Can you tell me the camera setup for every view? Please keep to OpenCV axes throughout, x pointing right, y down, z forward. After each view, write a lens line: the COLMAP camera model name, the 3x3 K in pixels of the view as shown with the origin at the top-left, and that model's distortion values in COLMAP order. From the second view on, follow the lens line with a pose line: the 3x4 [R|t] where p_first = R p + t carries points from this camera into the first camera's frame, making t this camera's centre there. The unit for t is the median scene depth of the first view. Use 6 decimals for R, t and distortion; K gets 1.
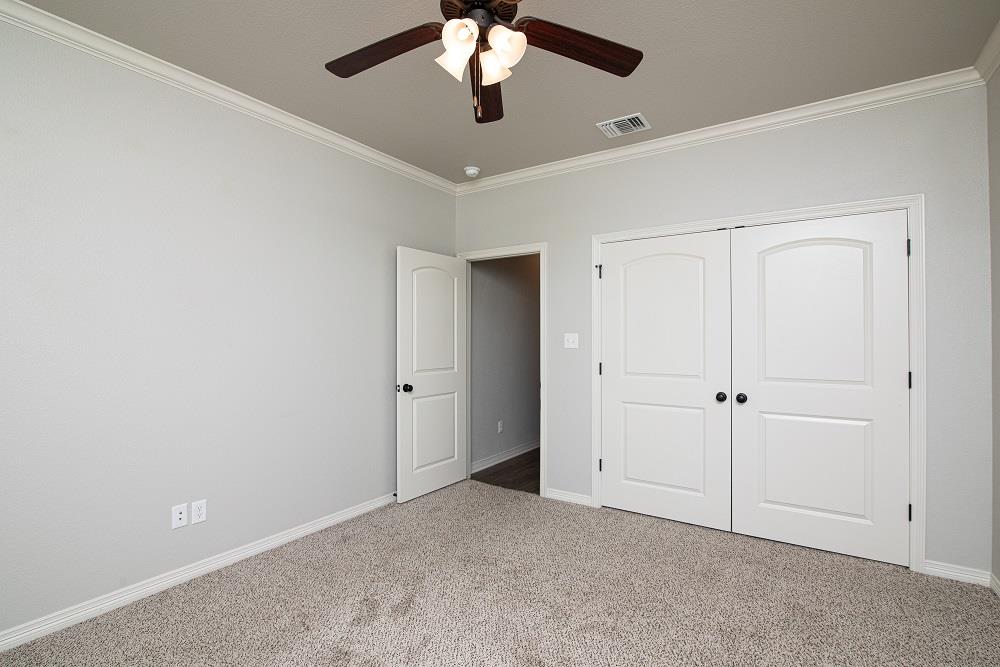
lens RADIAL K [[535.5, 0, 496.5], [0, 535.5, 332.3], [0, 0, 1]] dist [-0.001104, -0.000519]
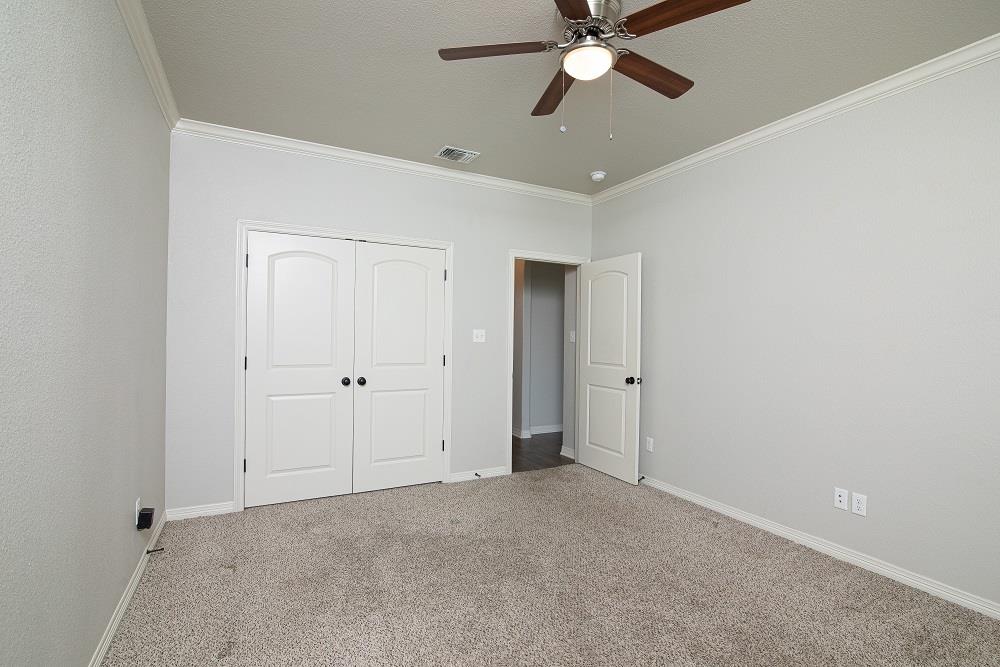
lens RADIAL K [[461.2, 0, 497.2], [0, 461.2, 333.5], [0, 0, 1]] dist [0.003748, 0.000183]
pose [[0.473440, 0.007326, 0.880795, -0.319999], [-0.022920, 0.999729, 0.004004, 0.002856], [-0.880528, -0.022084, 0.473480, 0.231280]]
